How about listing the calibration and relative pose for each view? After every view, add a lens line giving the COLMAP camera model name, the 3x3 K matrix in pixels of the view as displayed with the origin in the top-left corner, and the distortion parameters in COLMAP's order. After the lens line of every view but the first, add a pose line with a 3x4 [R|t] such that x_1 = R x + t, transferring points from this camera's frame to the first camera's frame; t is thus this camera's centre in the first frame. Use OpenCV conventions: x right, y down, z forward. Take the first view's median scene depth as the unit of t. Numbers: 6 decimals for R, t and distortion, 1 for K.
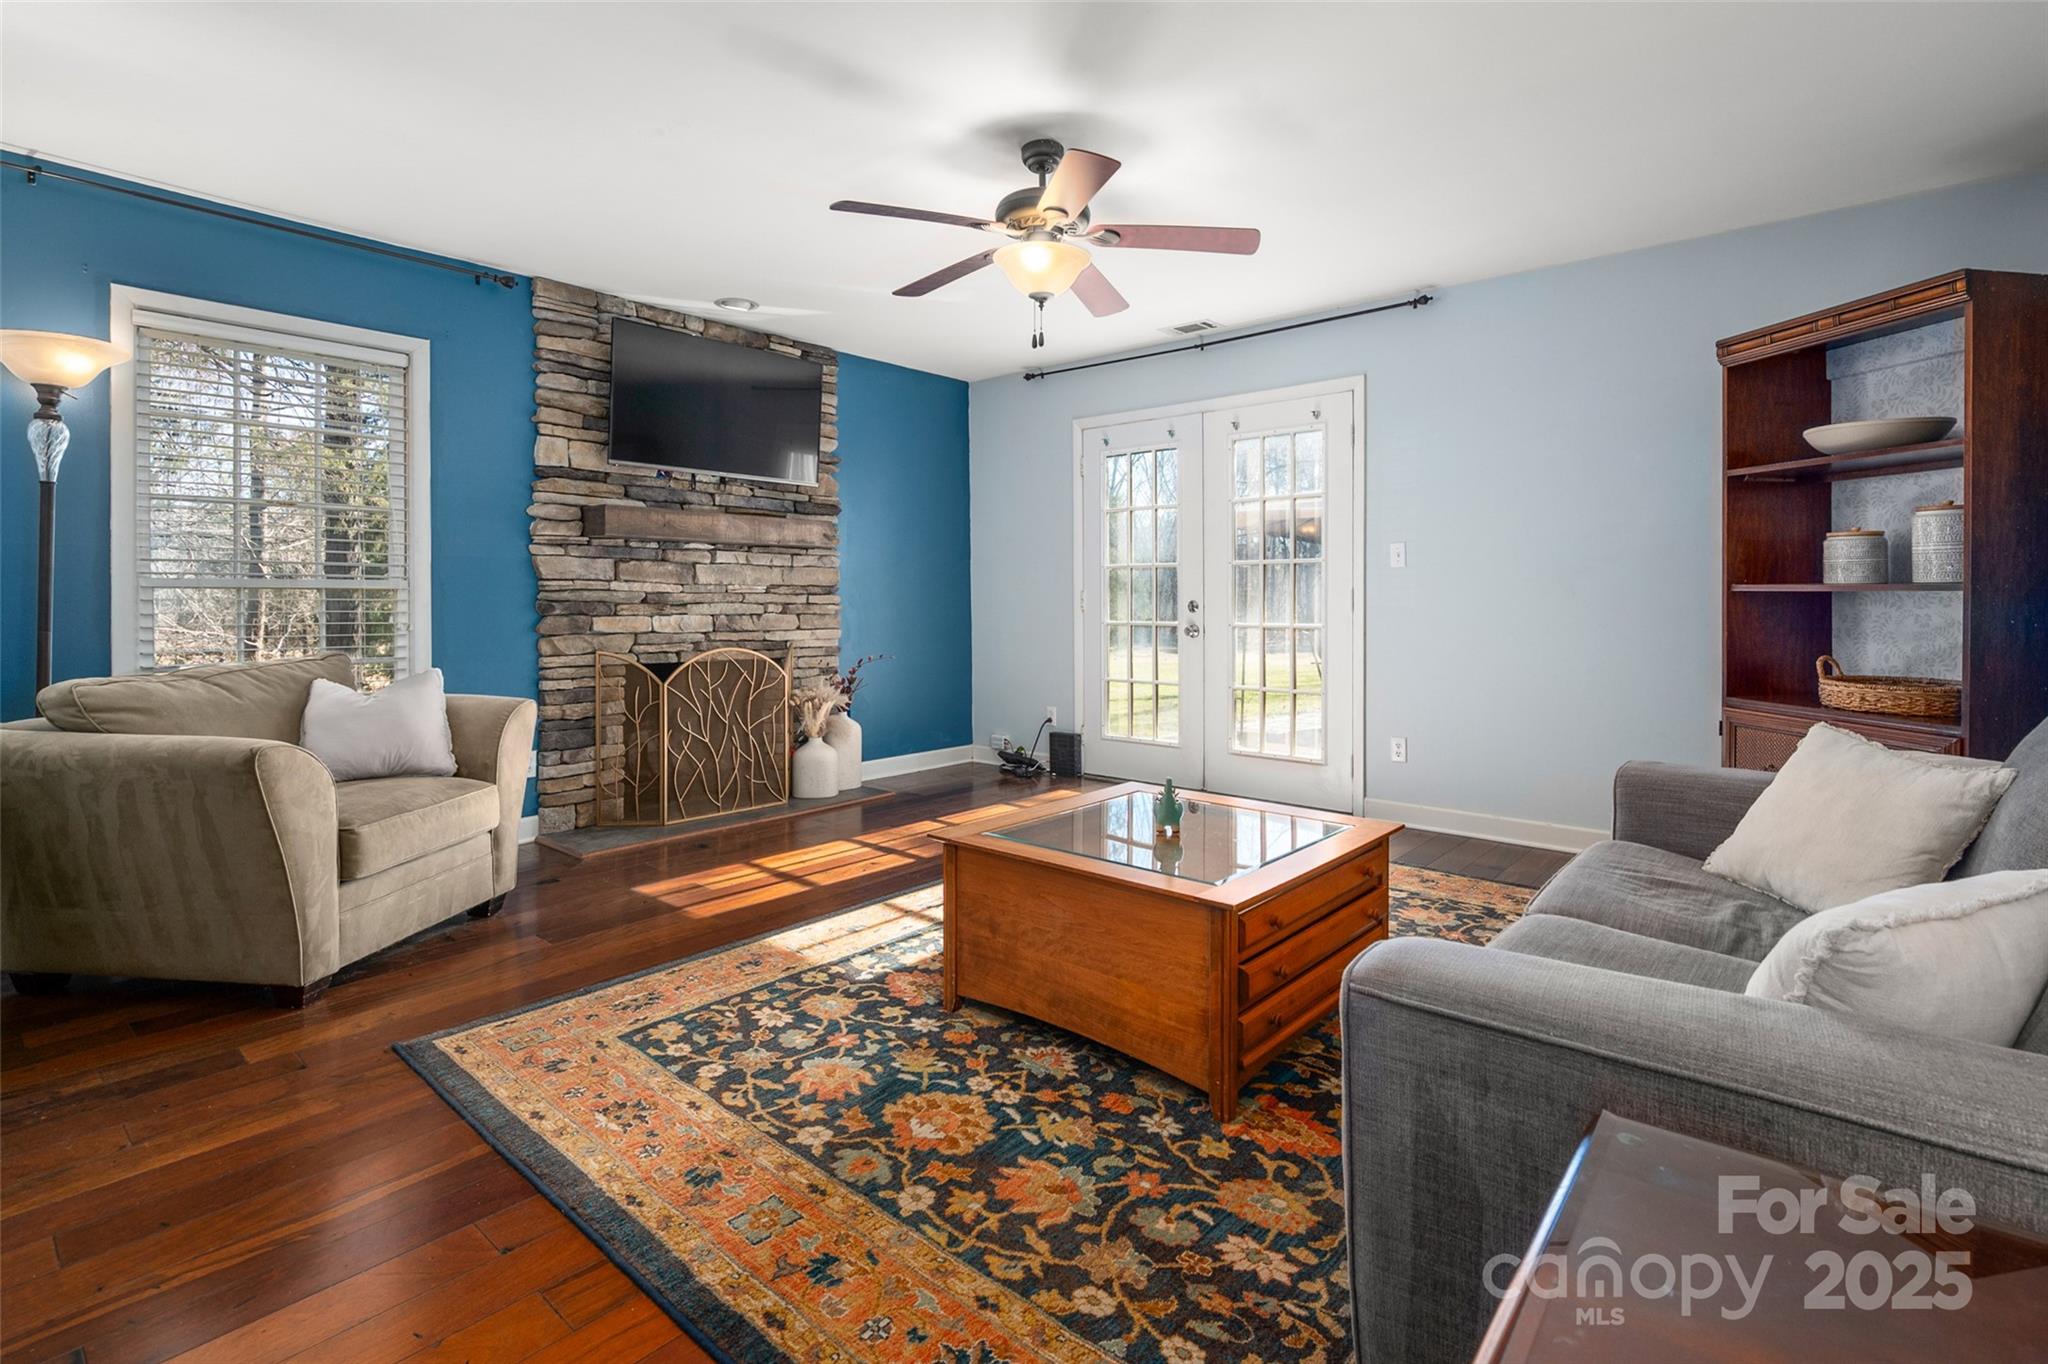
lens RADIAL K [[959.6, 0, 1050.1], [0, 959.6, 598.2], [0, 0, 1]] dist [0.001677, 0.000079]
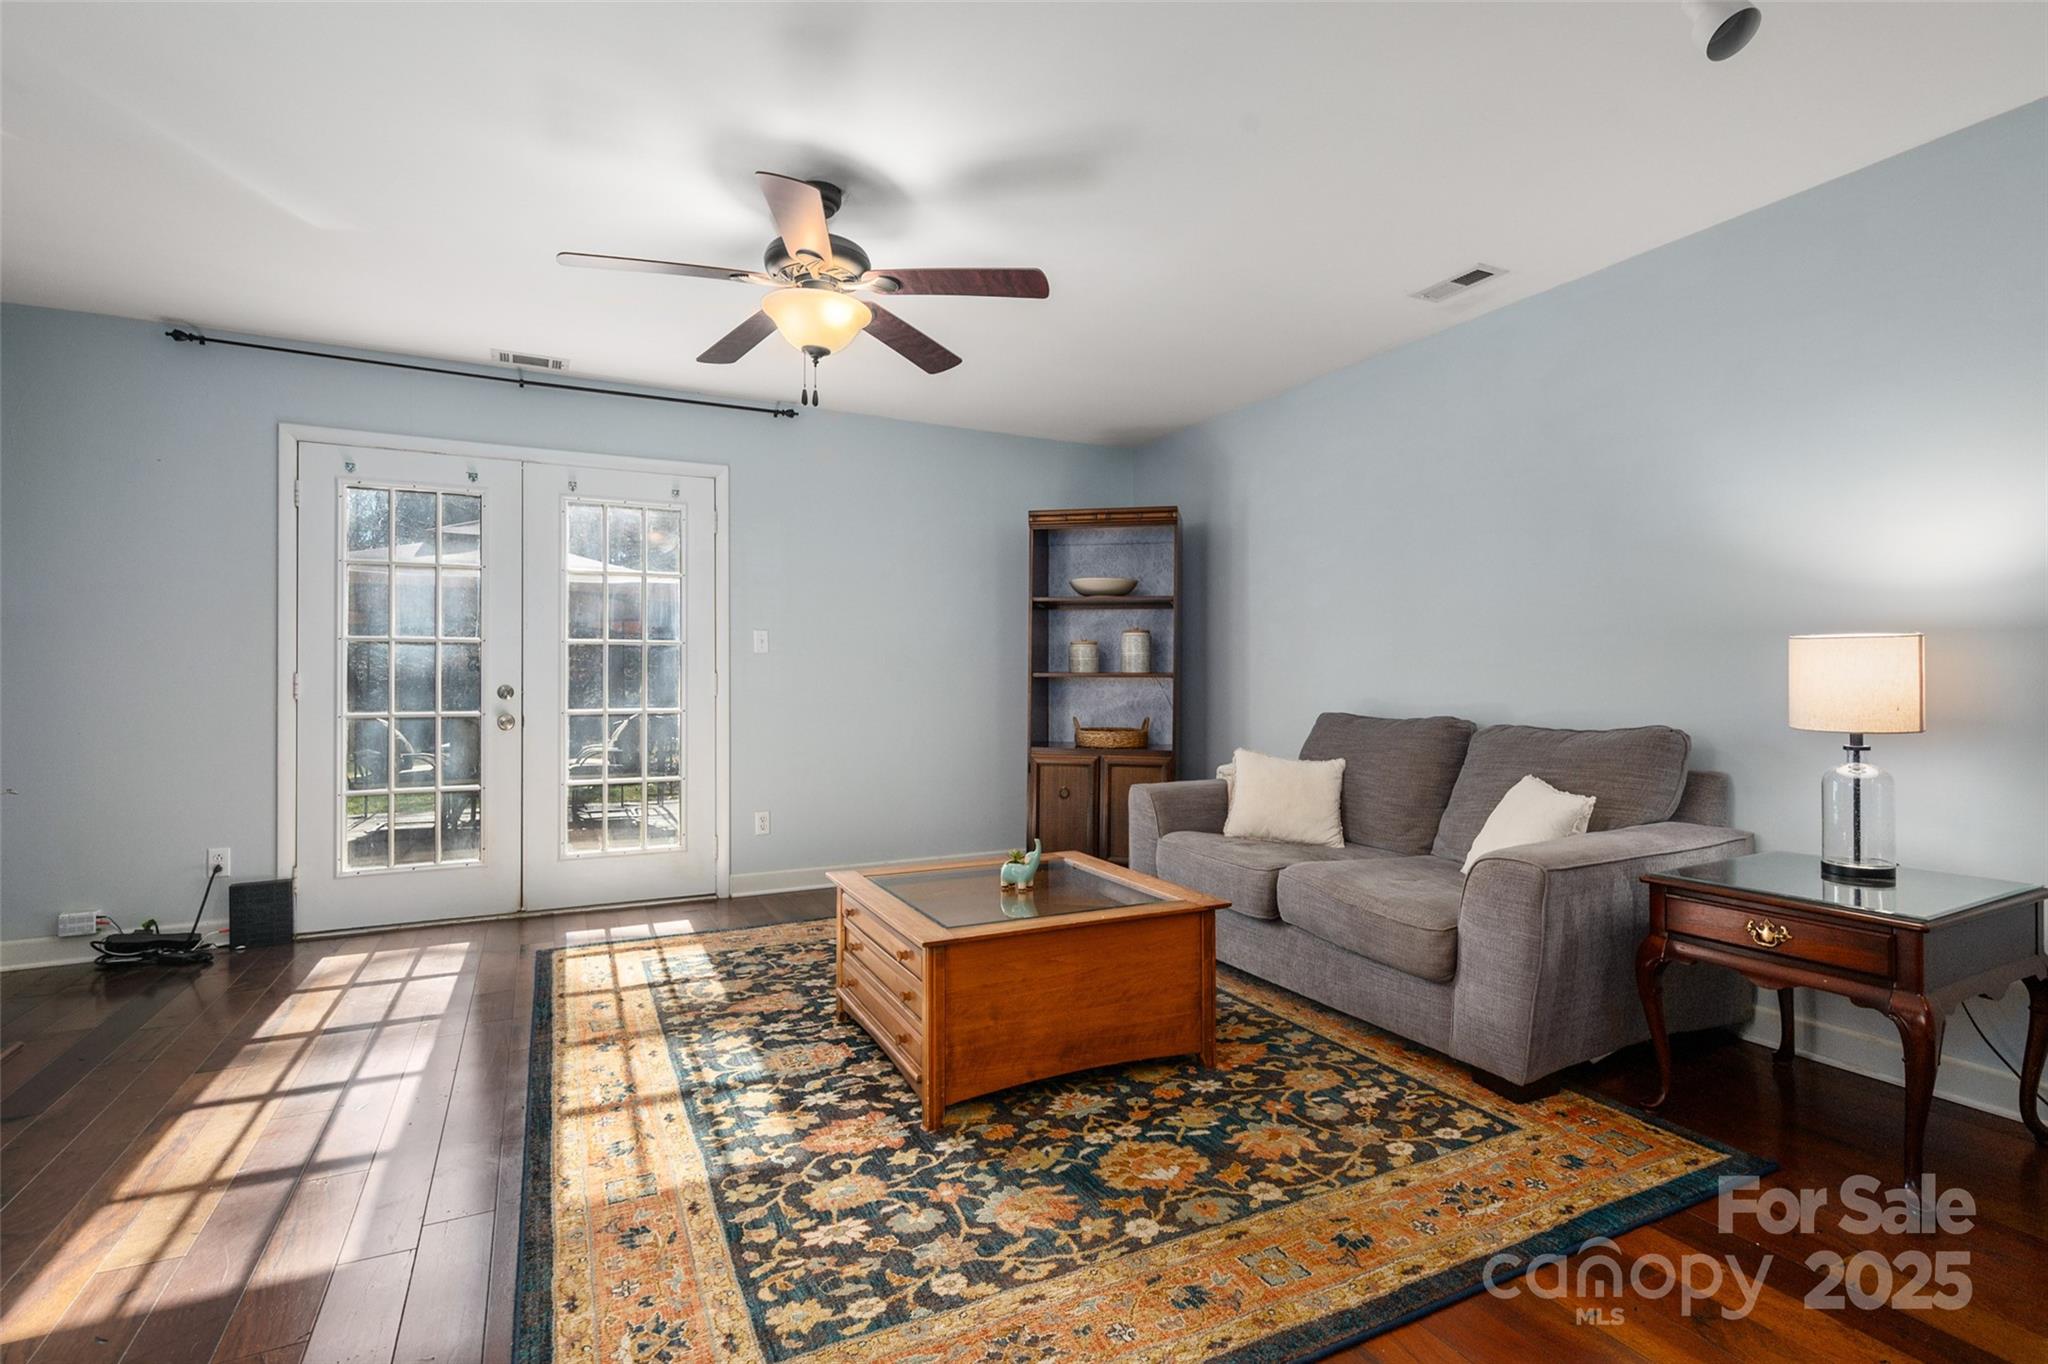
lens RADIAL K [[960.8, 0, 1028.2], [0, 960.8, 672.1], [0, 0, 1]] dist [0.001615, 0.000248]
pose [[0.392301, 0.008086, 0.919801, -0.996323], [0.000626, 0.999959, -0.009057, -0.002040], [-0.919837, 0.004129, 0.392280, 0.594213]]
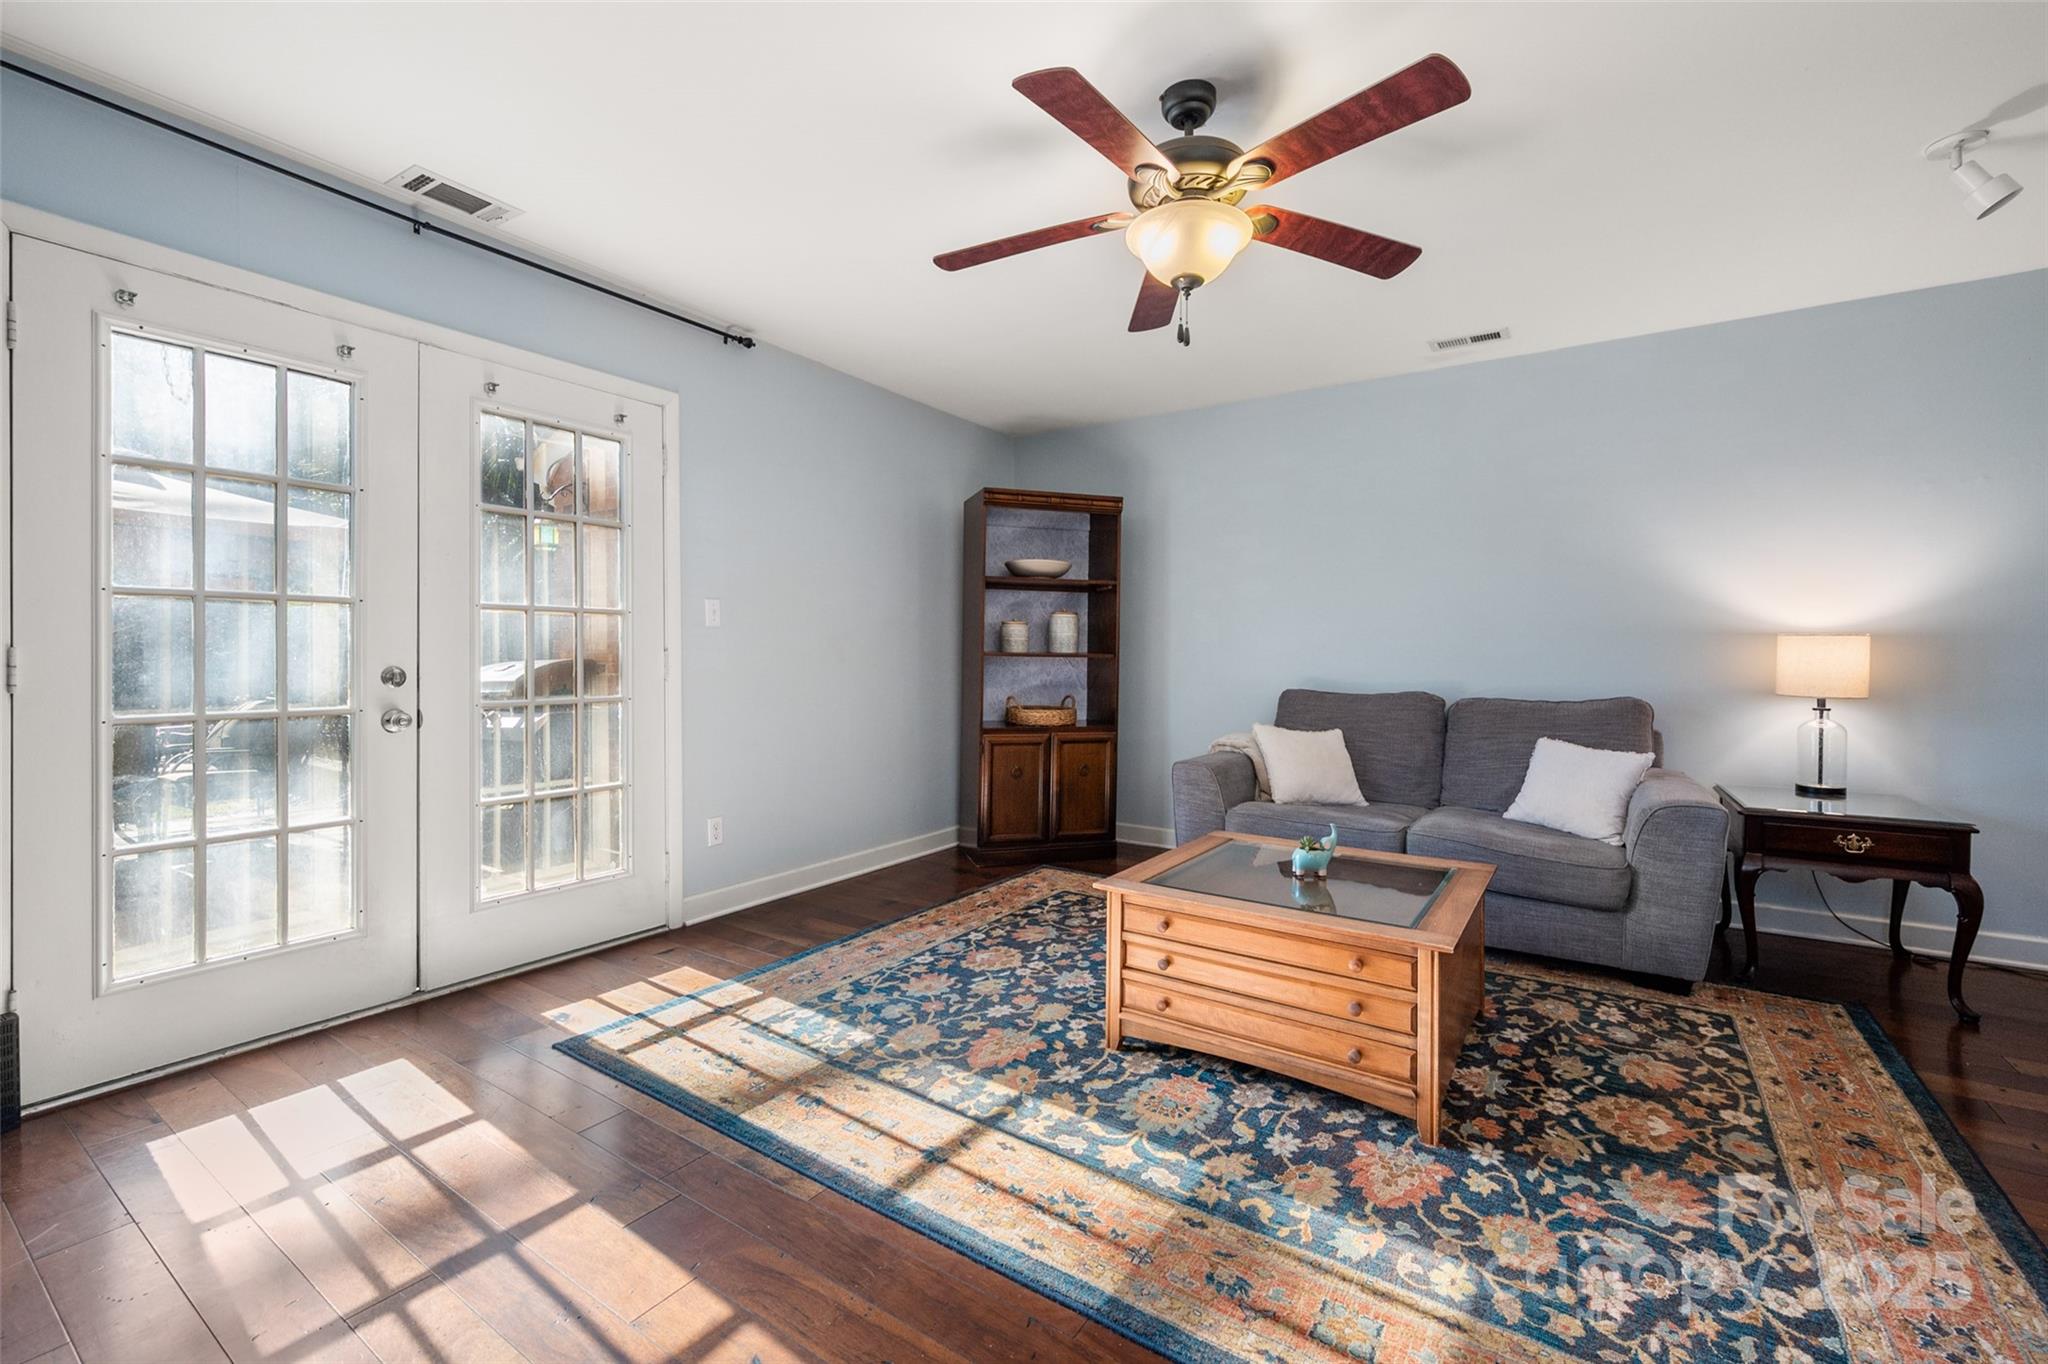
lens RADIAL K [[855.2, 0, 1025.1], [0, 855.2, 659.7], [0, 0, 1]] dist [-0.000969, 0.000745]
pose [[-0.113745, -0.003076, 0.993505, -0.894553], [-0.003647, 0.999990, 0.002679, -0.009433], [-0.993503, -0.003319, -0.113755, 1.572444]]
